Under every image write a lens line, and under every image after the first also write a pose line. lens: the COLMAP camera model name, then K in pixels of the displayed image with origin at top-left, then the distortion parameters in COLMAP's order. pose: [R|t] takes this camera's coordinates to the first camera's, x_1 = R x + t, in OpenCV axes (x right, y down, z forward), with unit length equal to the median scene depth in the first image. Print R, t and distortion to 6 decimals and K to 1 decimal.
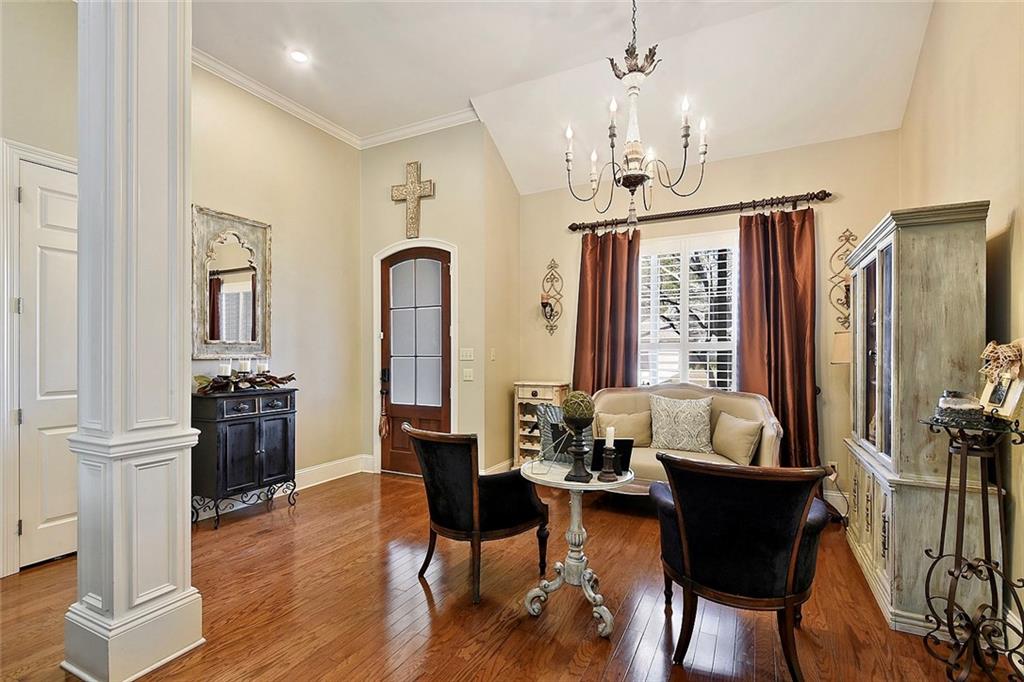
lens RADIAL K [[469.4, 0, 507.0], [0, 469.4, 350.1], [0, 0, 1]] dist [0.004998, -0.000349]
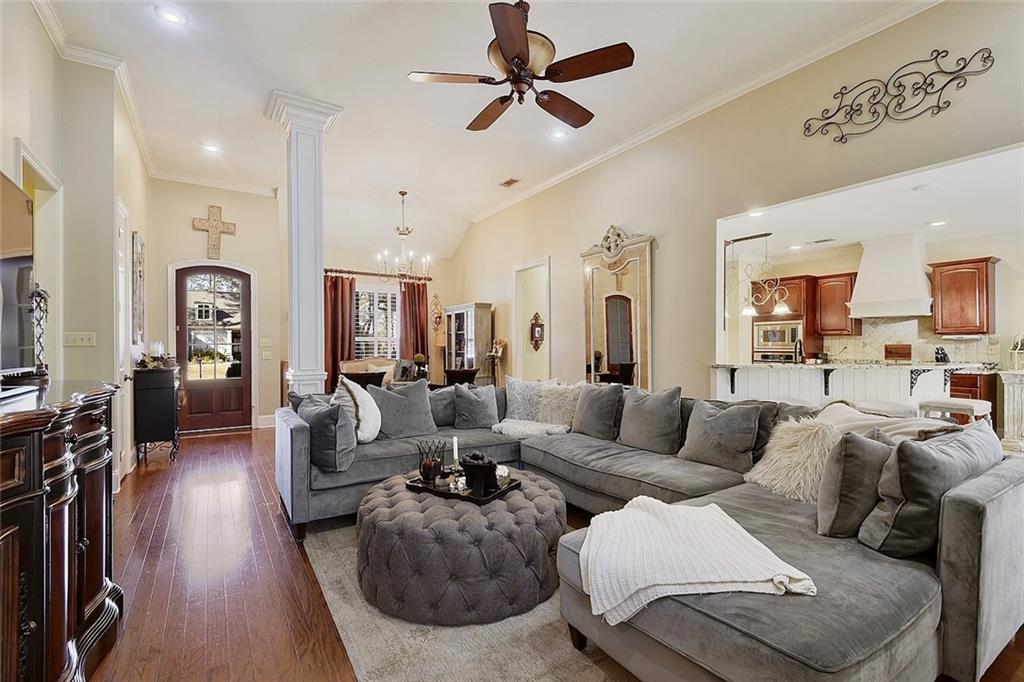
lens RADIAL K [[469.4, 0, 509.8], [0, 469.4, 341.6], [0, 0, 1]] dist [0.004998, -0.000349]
pose [[0.471589, 0.001402, 0.881817, -1.278723], [-0.004432, 0.999990, 0.000780, 0.001339], [-0.881807, -0.004276, 0.471591, -0.534364]]
